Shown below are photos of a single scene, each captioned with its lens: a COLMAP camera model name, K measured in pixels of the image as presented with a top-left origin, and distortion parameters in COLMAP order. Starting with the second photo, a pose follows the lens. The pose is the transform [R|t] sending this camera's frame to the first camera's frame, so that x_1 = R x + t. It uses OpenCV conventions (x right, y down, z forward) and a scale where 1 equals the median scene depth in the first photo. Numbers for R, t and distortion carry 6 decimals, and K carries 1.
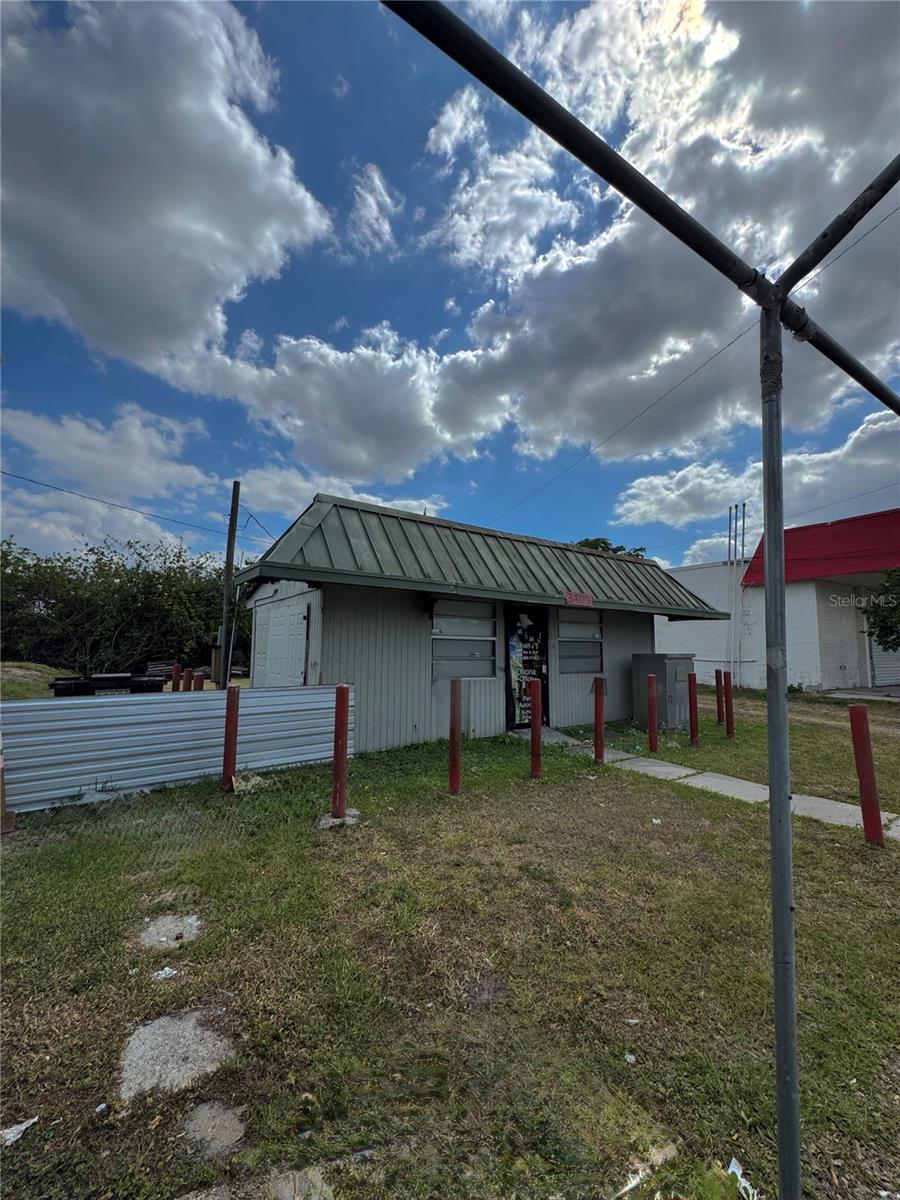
lens RADIAL K [[479.5, 0, 450.0], [0, 479.5, 600.0], [0, 0, 1]] dist [-0.000879, 0.000118]
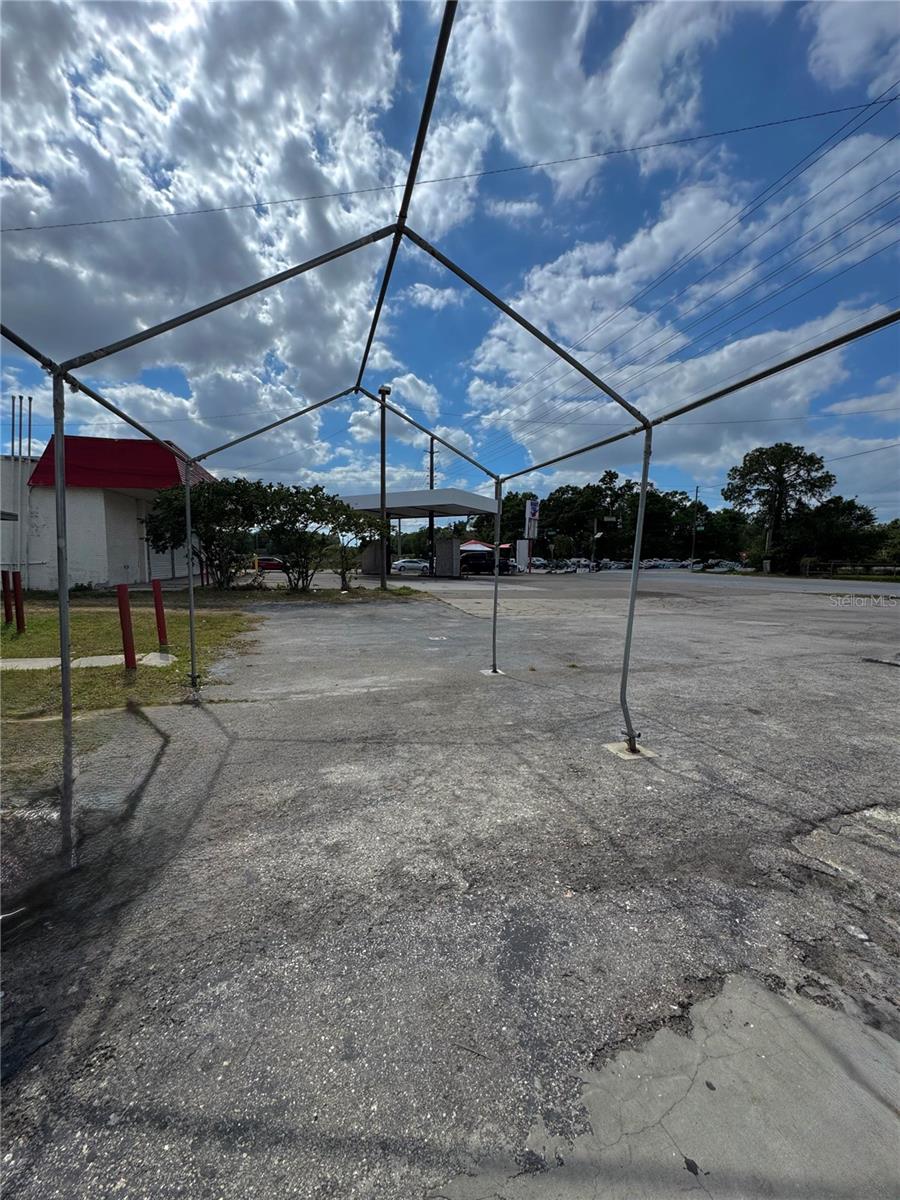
lens RADIAL K [[479.5, 0, 450.0], [0, 479.5, 600.0], [0, 0, 1]] dist [-0.000879, 0.000118]
pose [[0.300806, -0.093770, 0.949064, -0.082211], [-0.097081, 0.986974, 0.128285, -0.009924], [-0.948731, -0.130725, 0.287784, -0.125161]]
